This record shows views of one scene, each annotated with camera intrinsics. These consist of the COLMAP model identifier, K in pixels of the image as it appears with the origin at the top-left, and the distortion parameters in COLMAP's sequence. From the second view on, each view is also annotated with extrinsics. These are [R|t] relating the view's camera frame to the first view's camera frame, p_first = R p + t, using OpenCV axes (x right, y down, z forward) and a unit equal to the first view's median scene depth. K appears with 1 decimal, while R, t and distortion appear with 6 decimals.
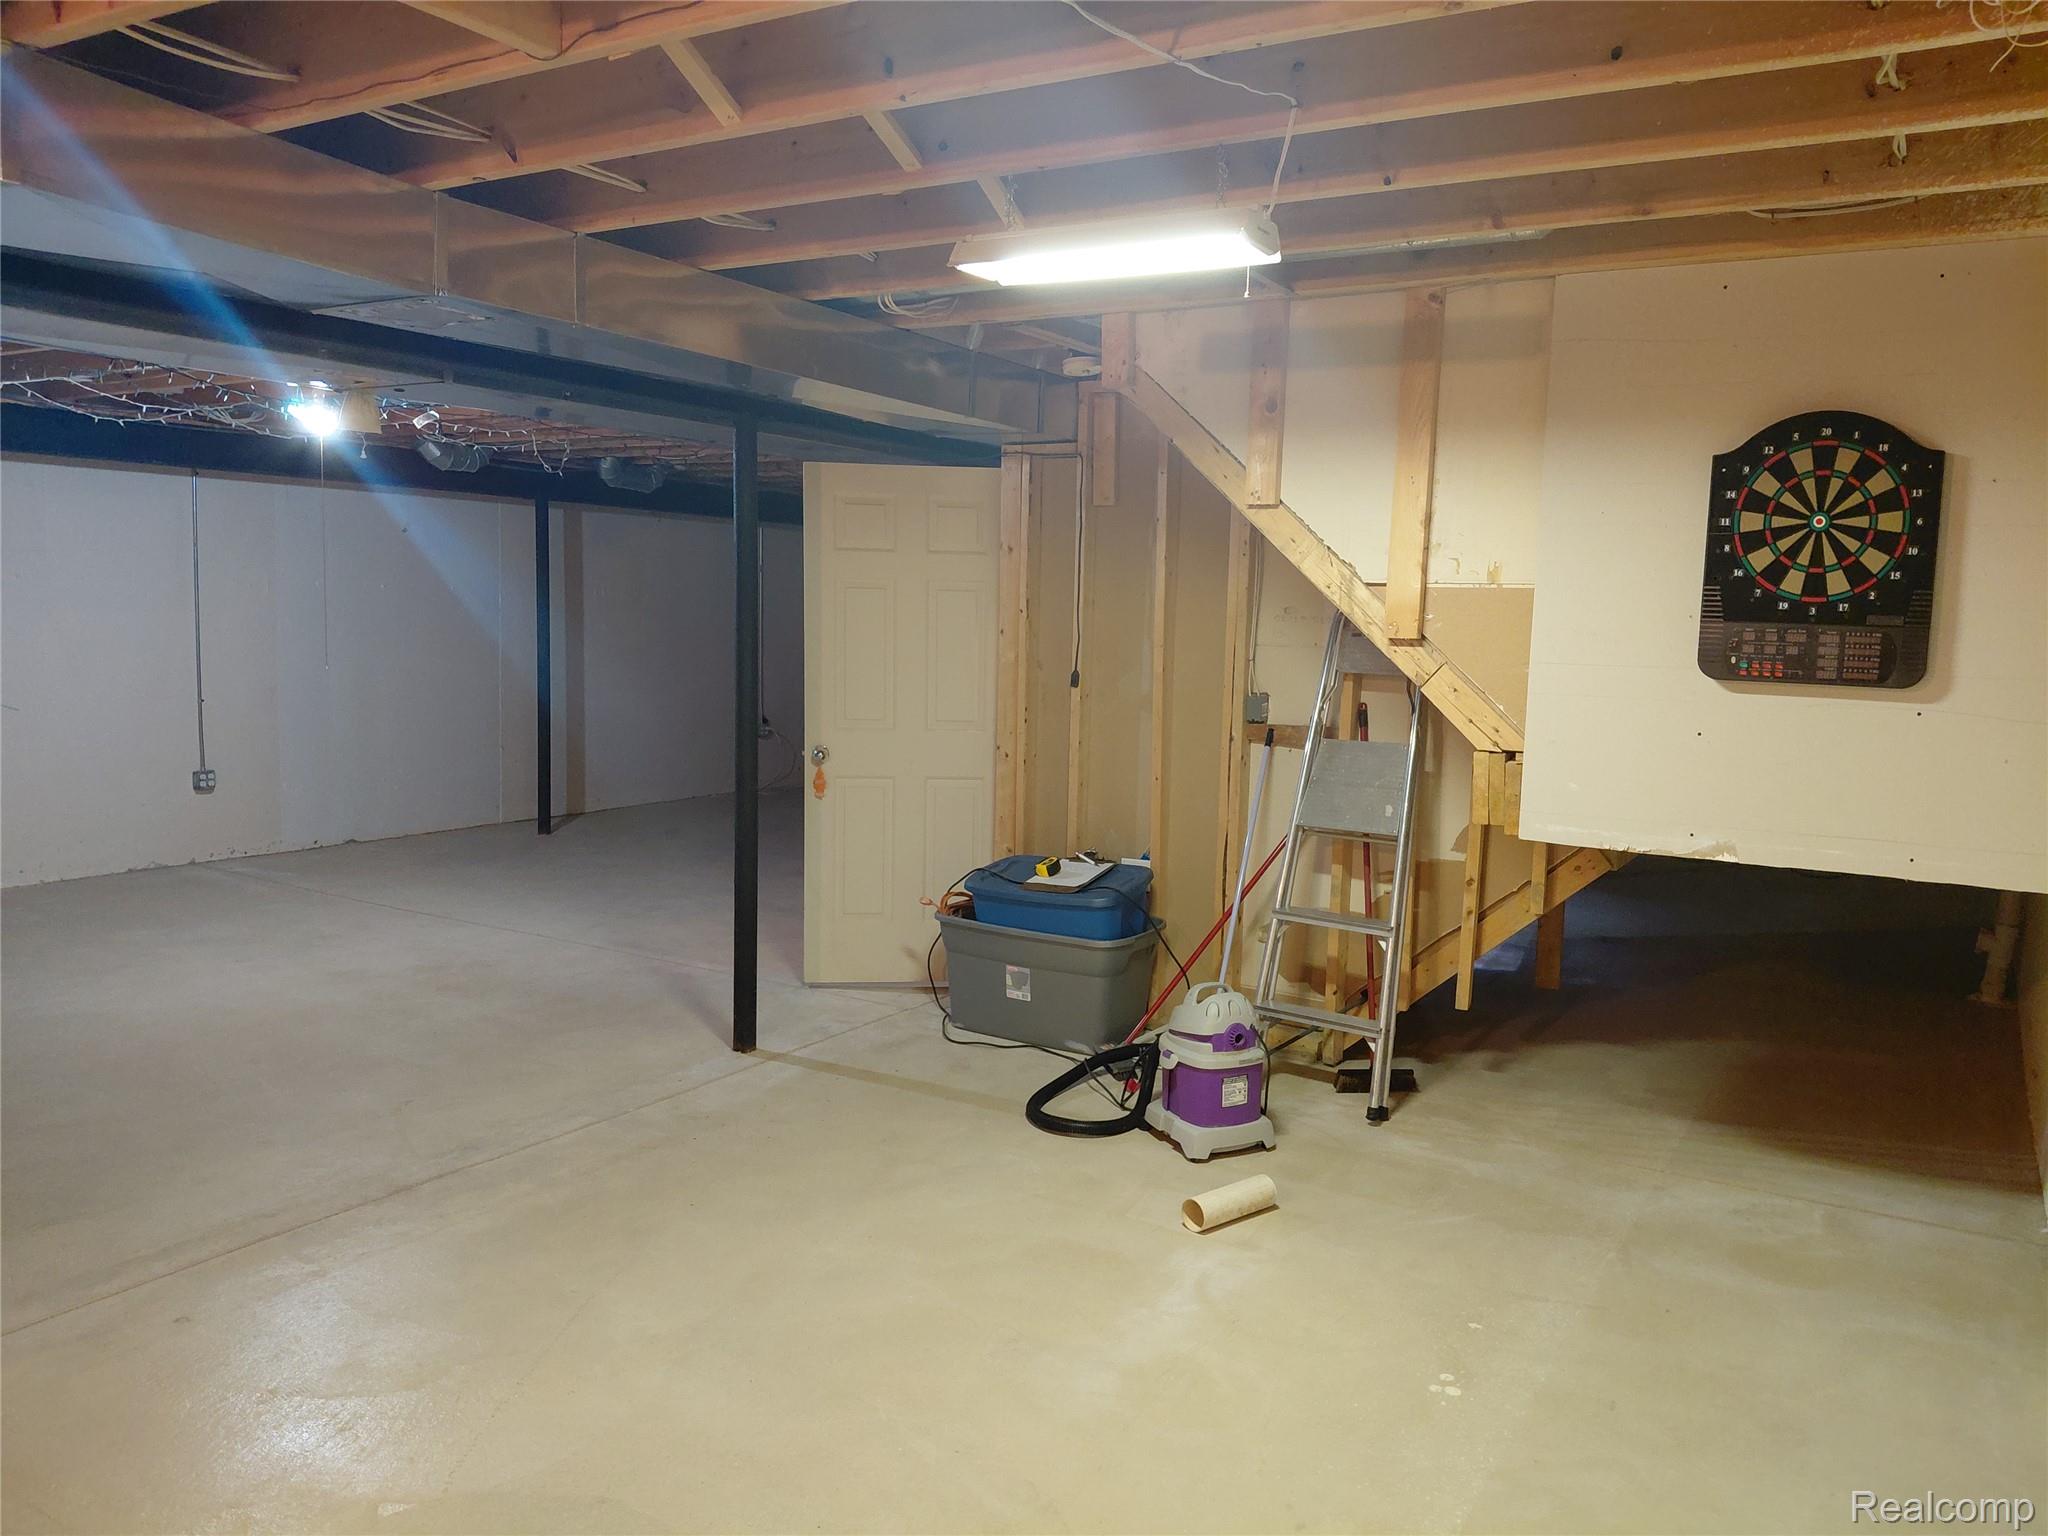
lens RADIAL K [[1526.6, 0, 1068.5], [0, 1526.6, 787.5], [0, 0, 1]] dist [0.007149, -0.020563]
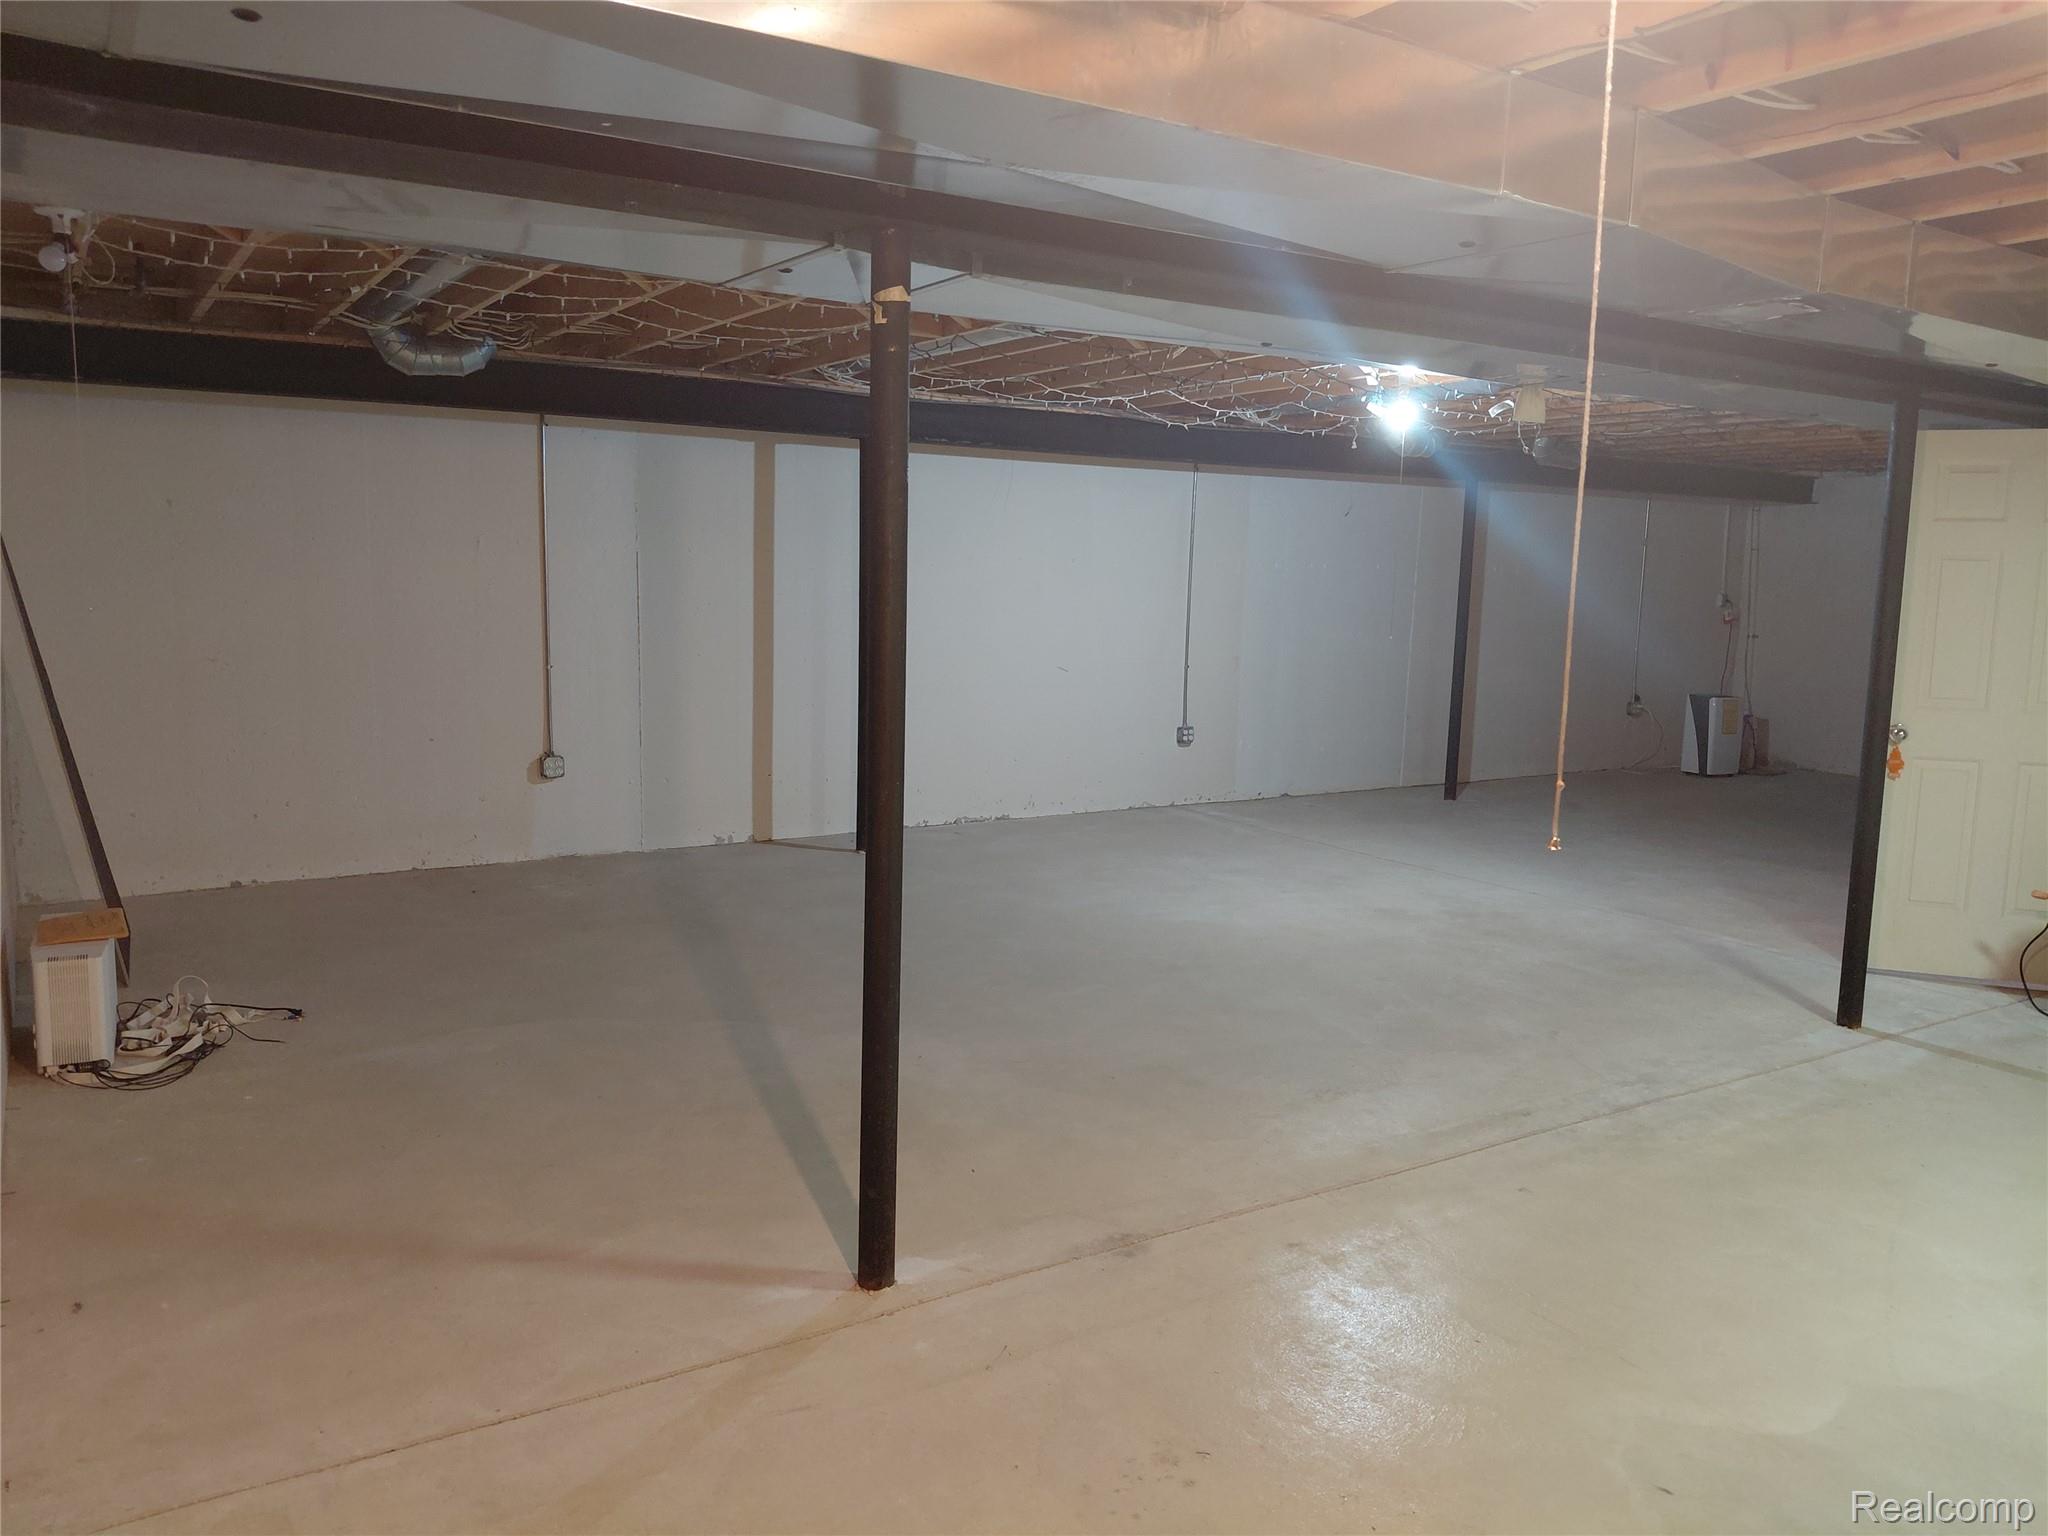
lens RADIAL K [[1526.6, 0, 1016.6], [0, 1526.6, 768.5], [0, 0, 1]] dist [0.007149, -0.020563]
pose [[0.883860, 0.051660, -0.464889, -0.211659], [-0.050815, 0.998605, 0.014358, 0.015875], [0.464983, 0.010932, 0.885252, -0.119627]]
